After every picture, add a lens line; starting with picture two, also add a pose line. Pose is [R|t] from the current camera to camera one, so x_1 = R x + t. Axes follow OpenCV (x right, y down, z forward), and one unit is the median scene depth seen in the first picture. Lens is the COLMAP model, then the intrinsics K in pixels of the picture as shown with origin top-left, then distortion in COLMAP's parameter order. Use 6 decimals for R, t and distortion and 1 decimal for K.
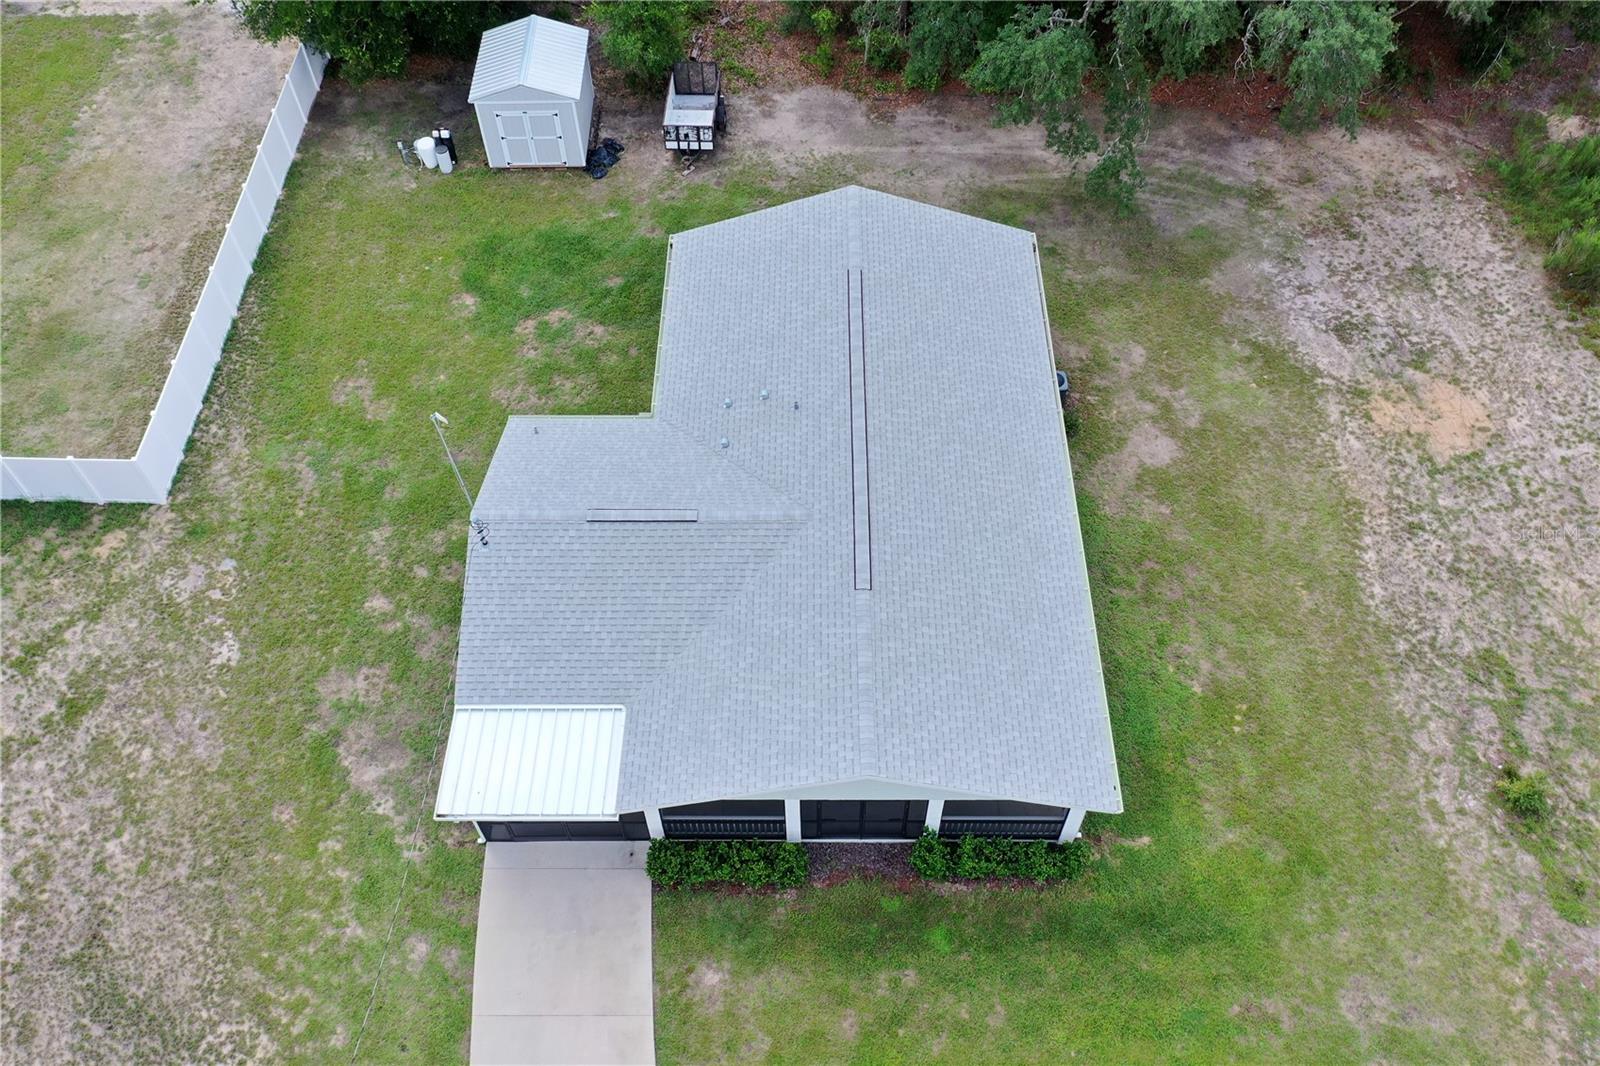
lens RADIAL K [[1277.4, 0, 797.0], [0, 1277.4, 530.8], [0, 0, 1]] dist [0.012011, -0.007574]
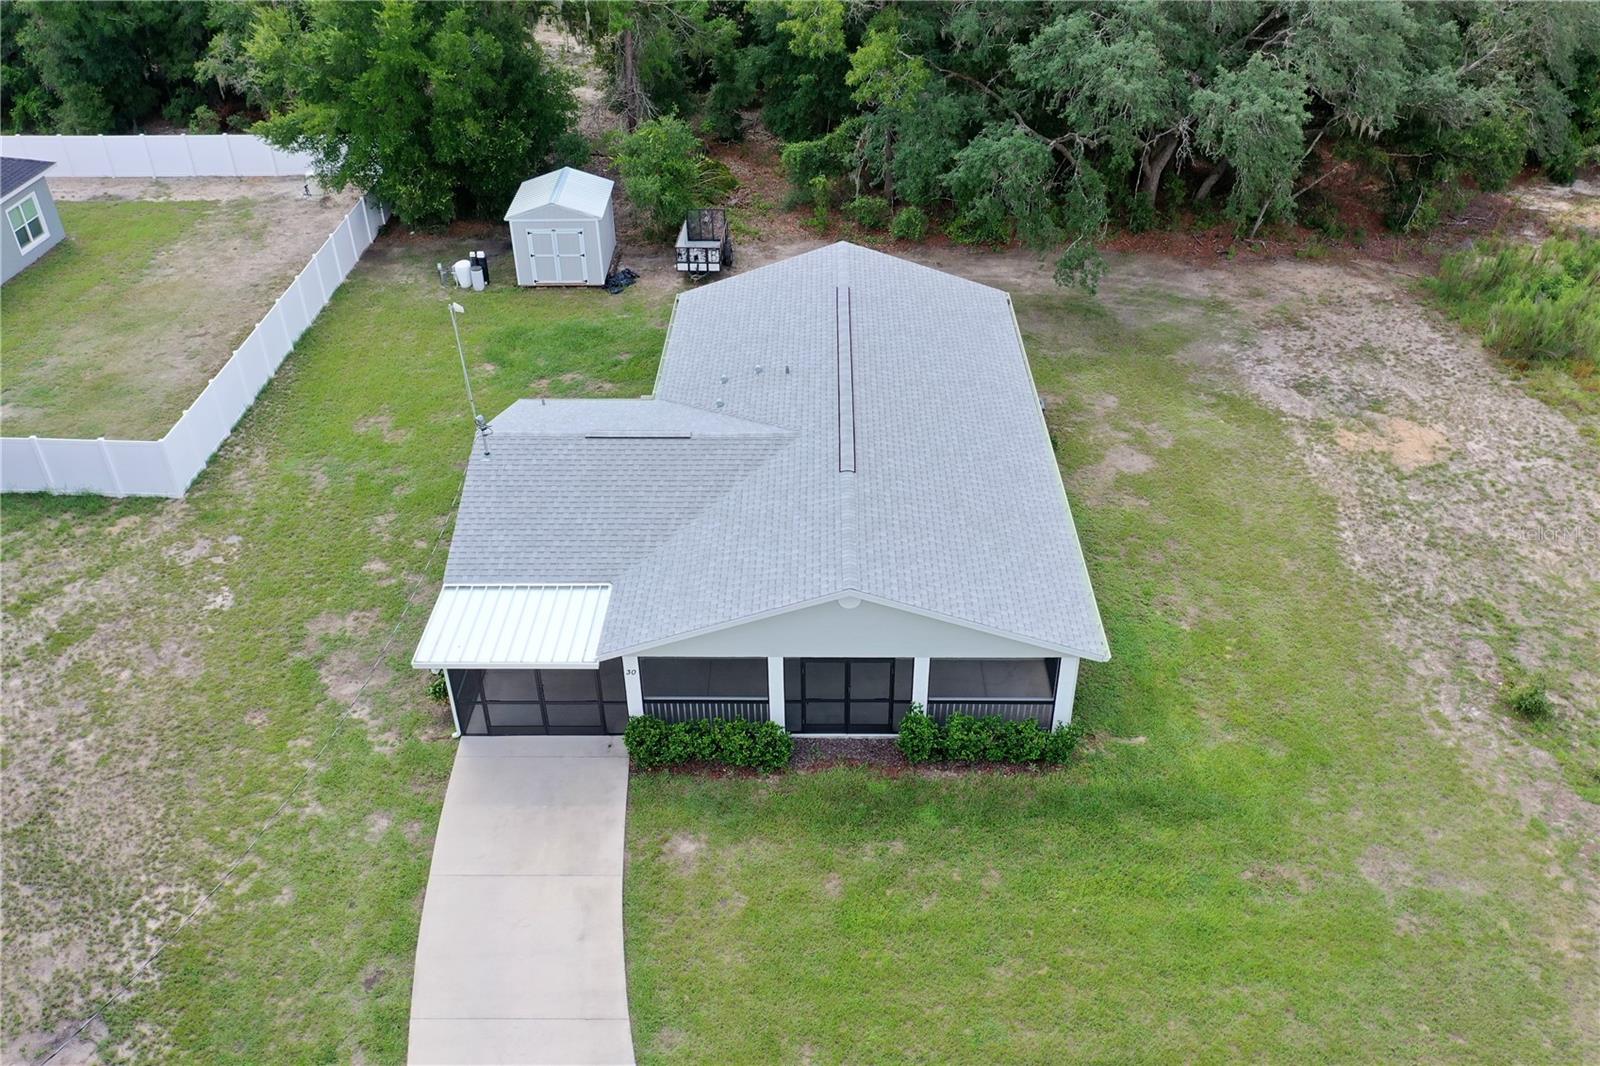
lens RADIAL K [[1277.4, 0, 796.5], [0, 1277.4, 522.5], [0, 0, 1]] dist [0.012011, -0.007574]
pose [[0.999933, 0.007428, -0.008933, 0.017353], [-0.009956, 0.944192, -0.329247, 0.369692], [0.005989, 0.329313, 0.944202, 0.029466]]
